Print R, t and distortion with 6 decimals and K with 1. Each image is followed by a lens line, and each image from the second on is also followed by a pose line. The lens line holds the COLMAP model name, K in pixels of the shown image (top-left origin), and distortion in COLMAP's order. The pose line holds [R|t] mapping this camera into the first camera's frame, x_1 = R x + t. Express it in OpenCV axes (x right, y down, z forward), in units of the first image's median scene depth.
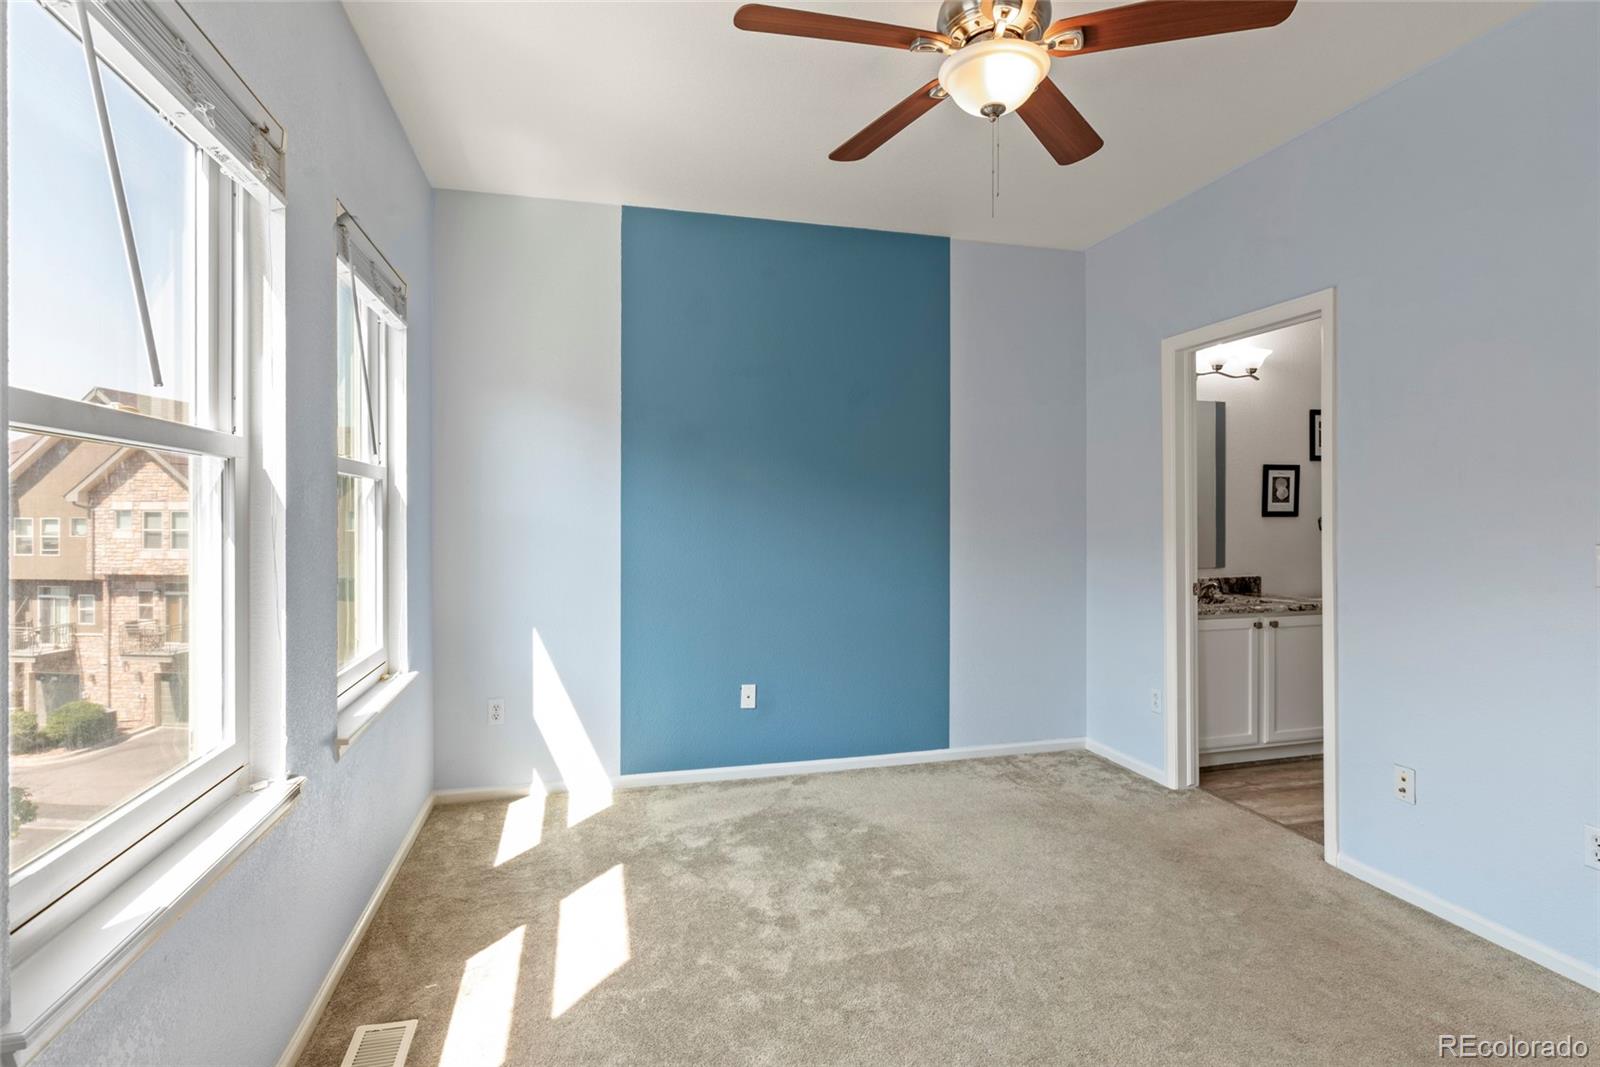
lens RADIAL K [[790.6, 0, 806.8], [0, 790.6, 519.1], [0, 0, 1]] dist [0.000558, 0.000758]
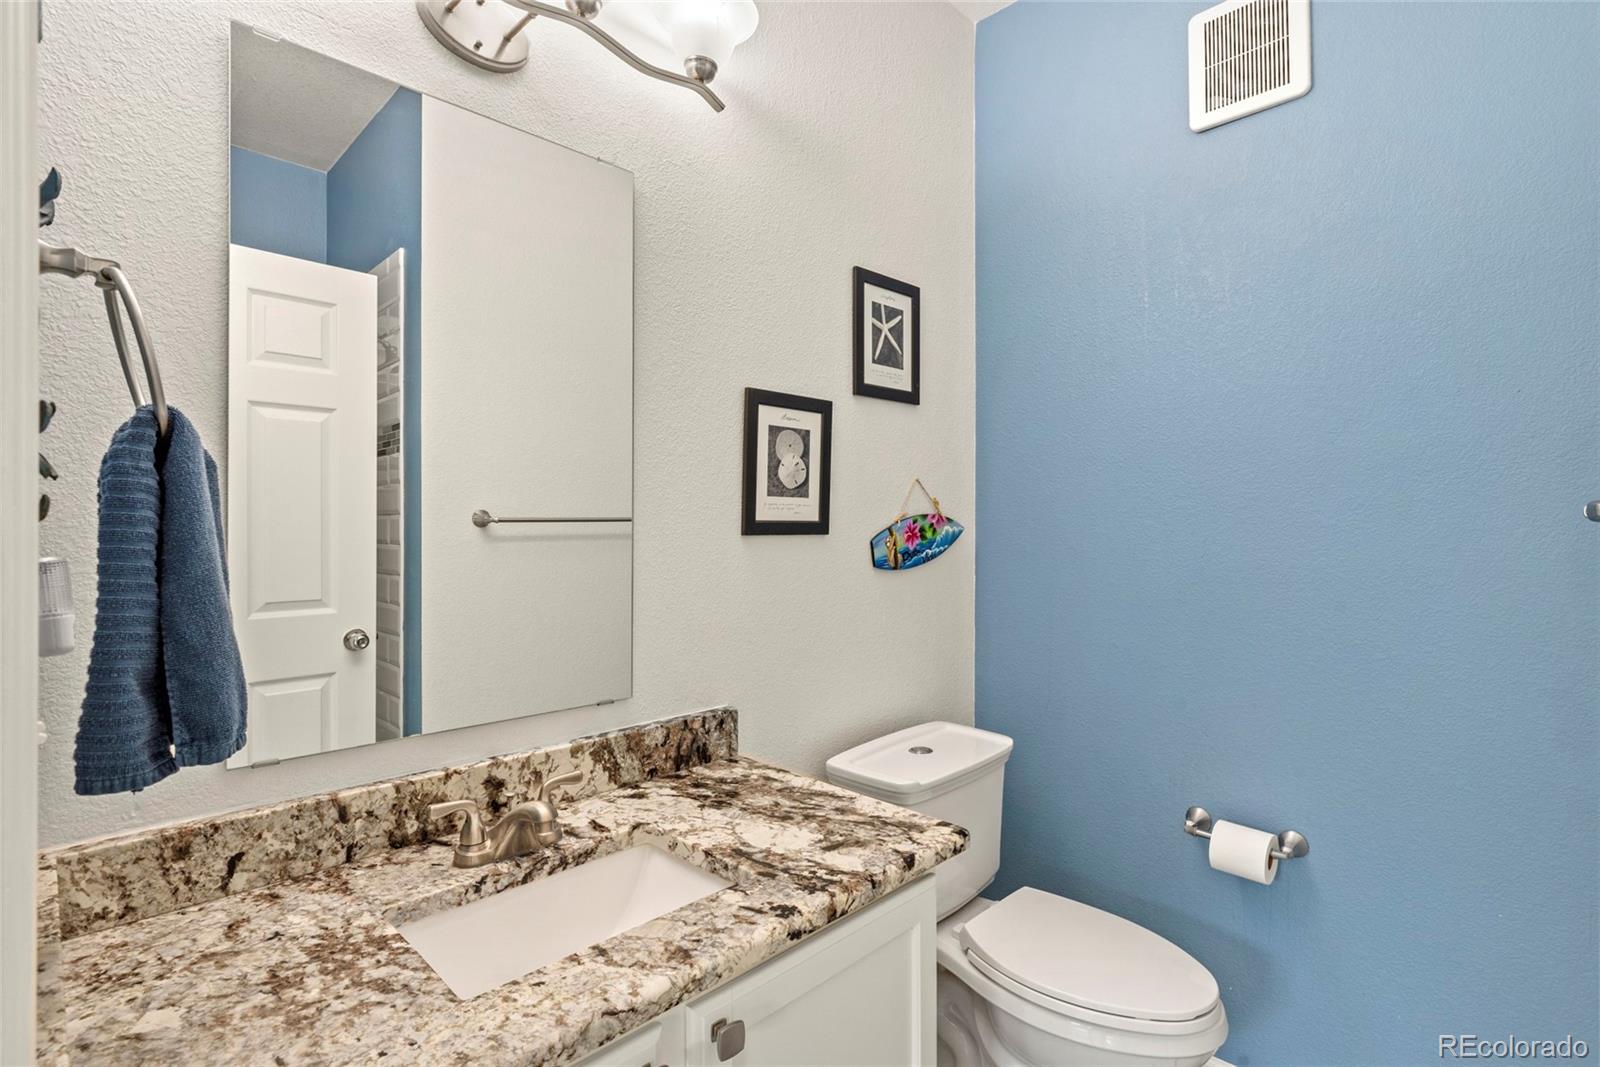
lens RADIAL K [[790.6, 0, 799.4], [0, 790.6, 529.0], [0, 0, 1]] dist [0.000558, 0.000758]
pose [[0.871340, -0.000021, 0.490680, 0.423445], [-0.000927, 0.999998, 0.001690, -0.006469], [-0.490679, -0.001928, 0.871338, 0.677162]]
